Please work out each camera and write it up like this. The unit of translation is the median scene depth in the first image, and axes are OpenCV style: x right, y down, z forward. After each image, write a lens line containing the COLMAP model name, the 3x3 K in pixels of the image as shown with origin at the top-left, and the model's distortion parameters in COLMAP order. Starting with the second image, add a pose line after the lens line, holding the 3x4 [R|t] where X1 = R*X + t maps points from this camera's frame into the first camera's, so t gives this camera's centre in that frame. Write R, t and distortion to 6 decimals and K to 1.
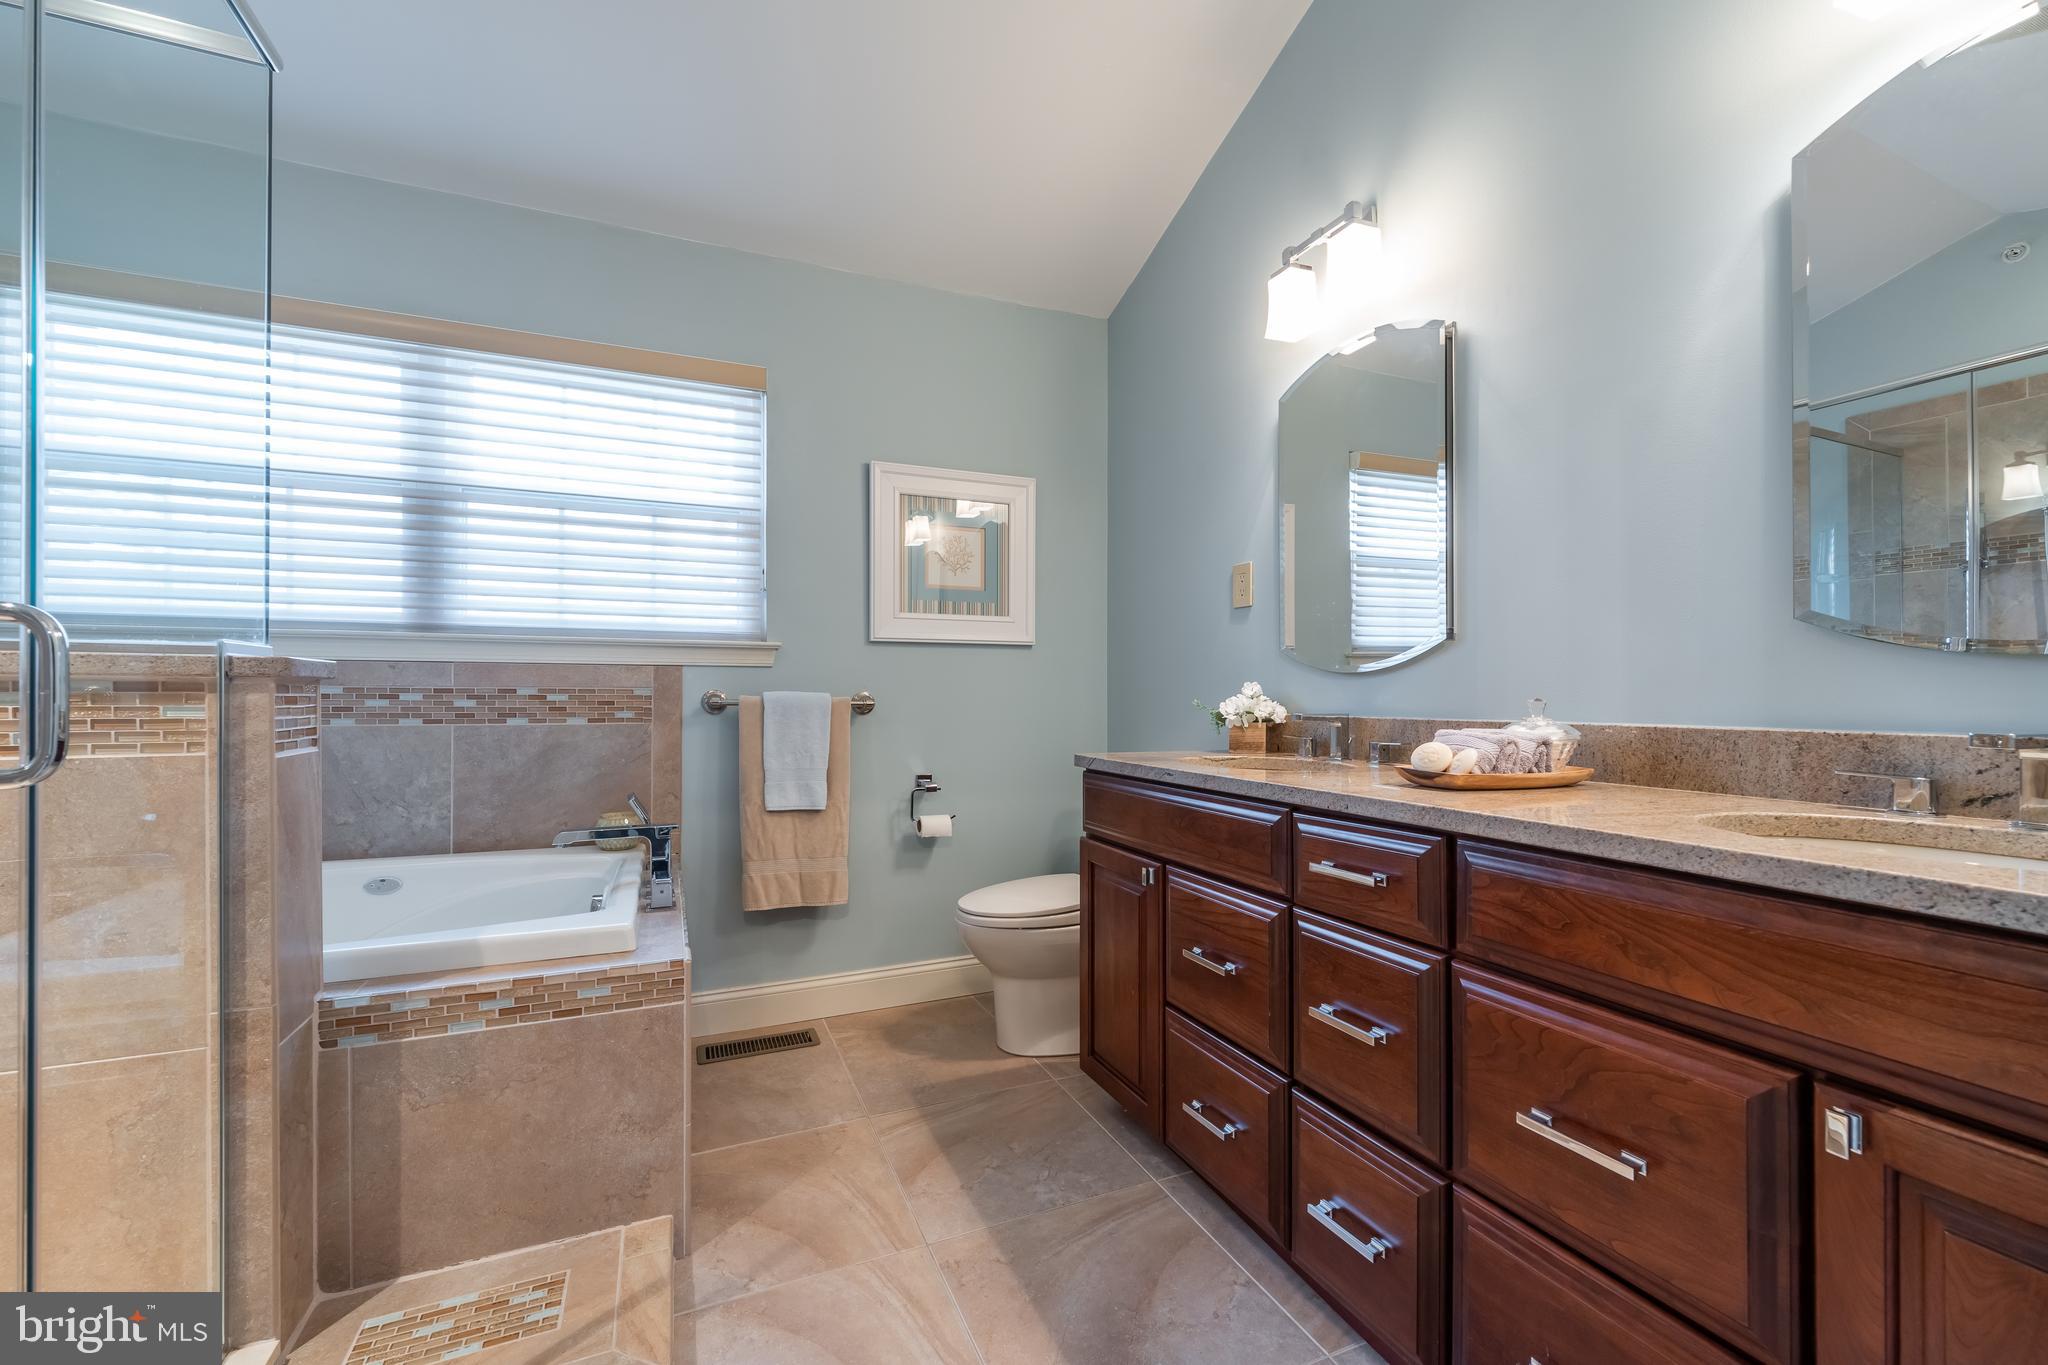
lens RADIAL K [[829.4, 0, 1019.7], [0, 829.4, 688.9], [0, 0, 1]] dist [0.001467, -0.001823]
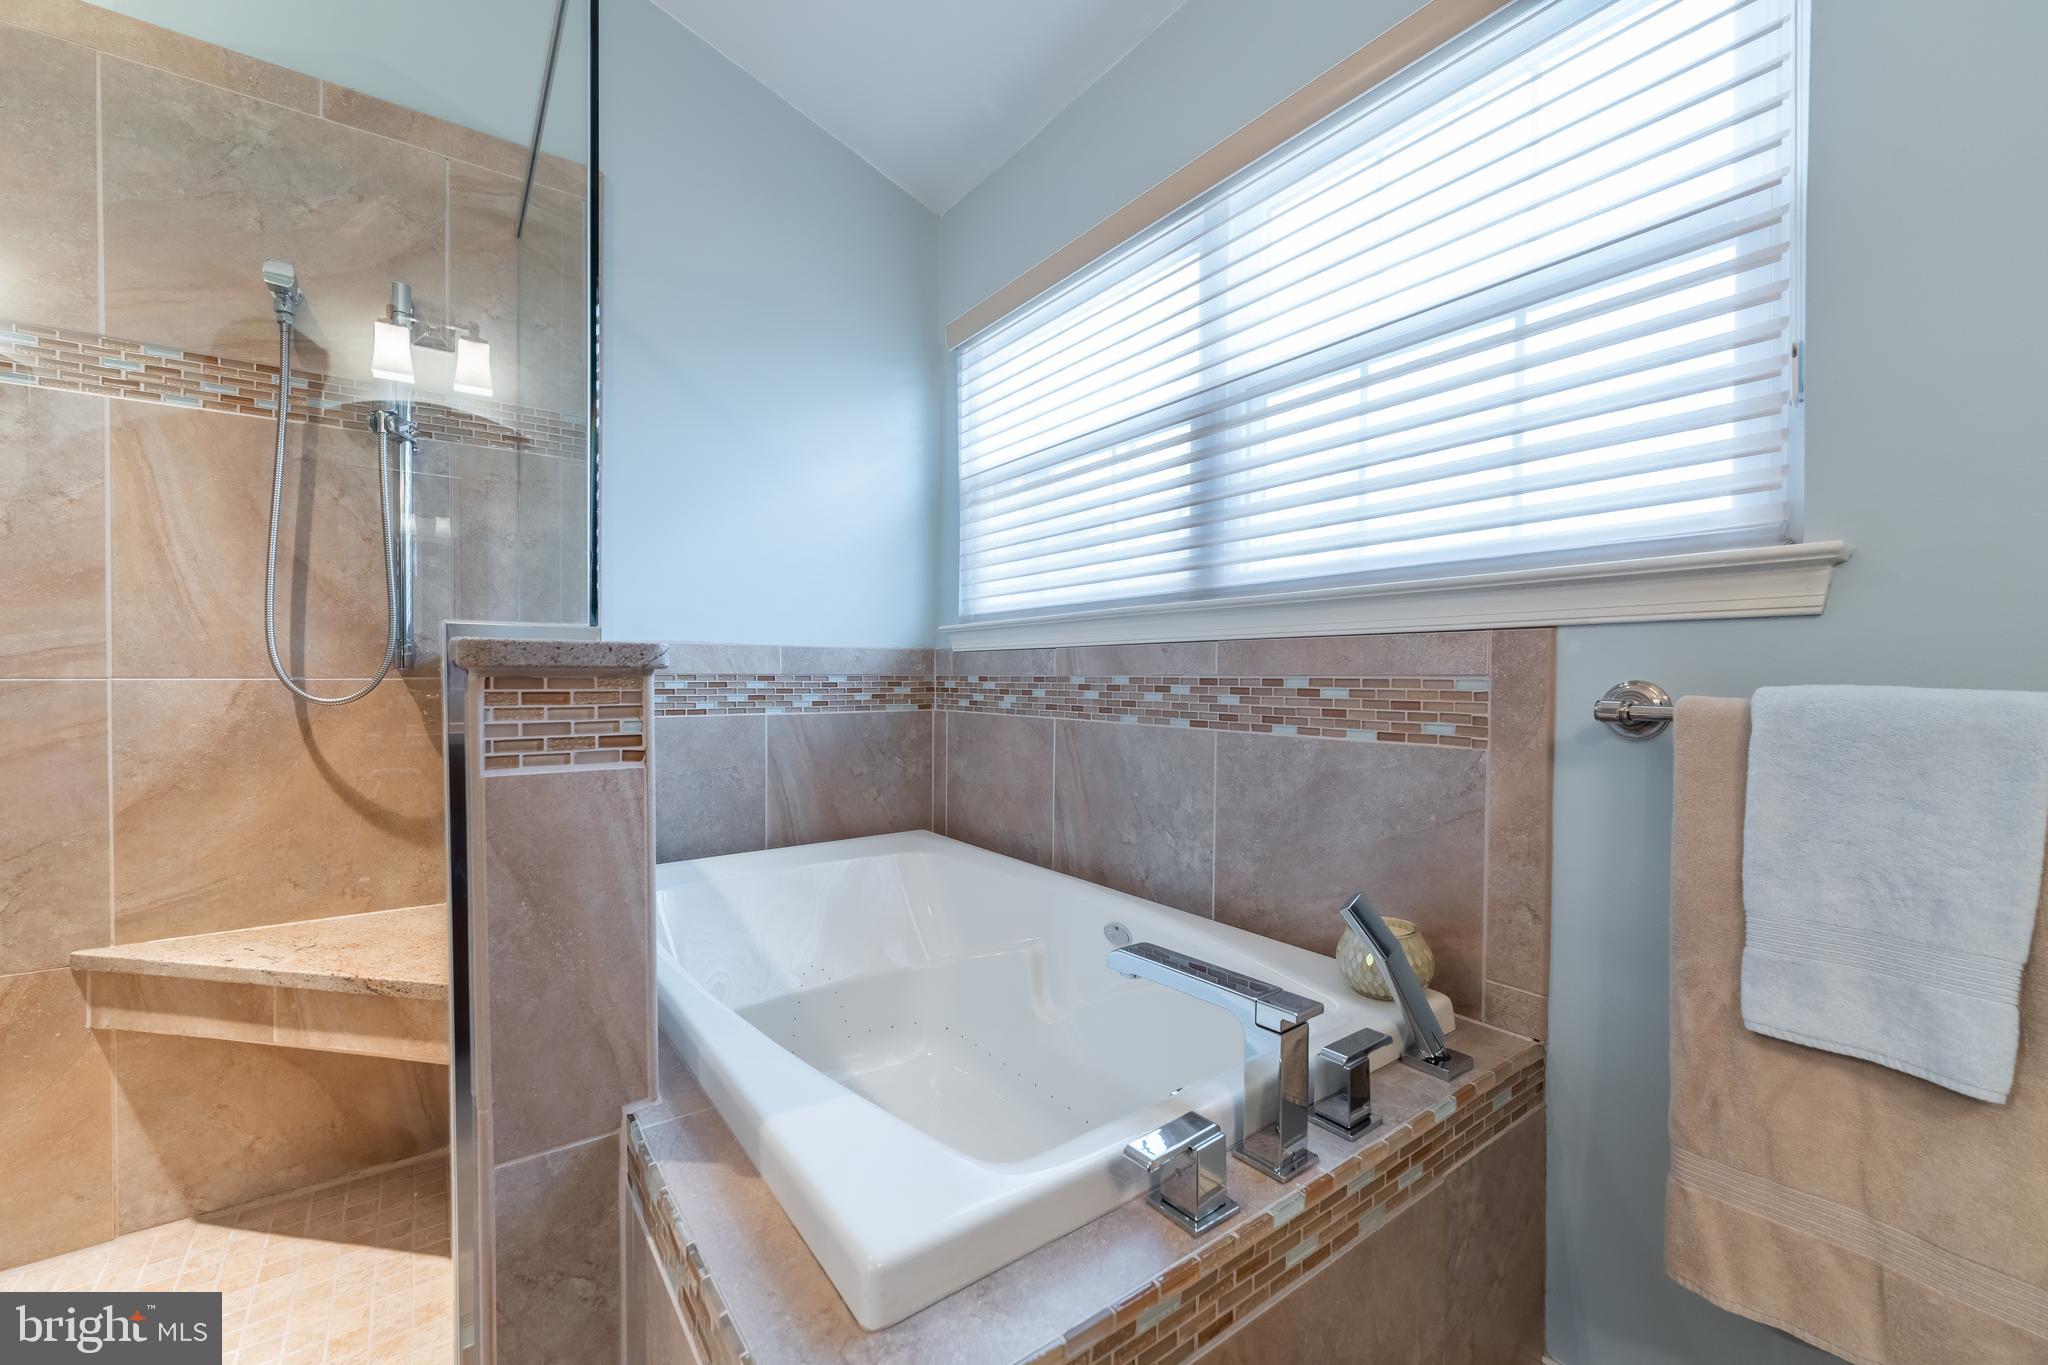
lens RADIAL K [[829.4, 0, 1023.0], [0, 829.4, 686.2], [0, 0, 1]] dist [0.001467, -0.001823]
pose [[0.207173, 0.009501, -0.978258, -0.030463], [0.005279, 0.999927, 0.010830, -0.002047], [0.978290, -0.007408, 0.207108, 0.657352]]
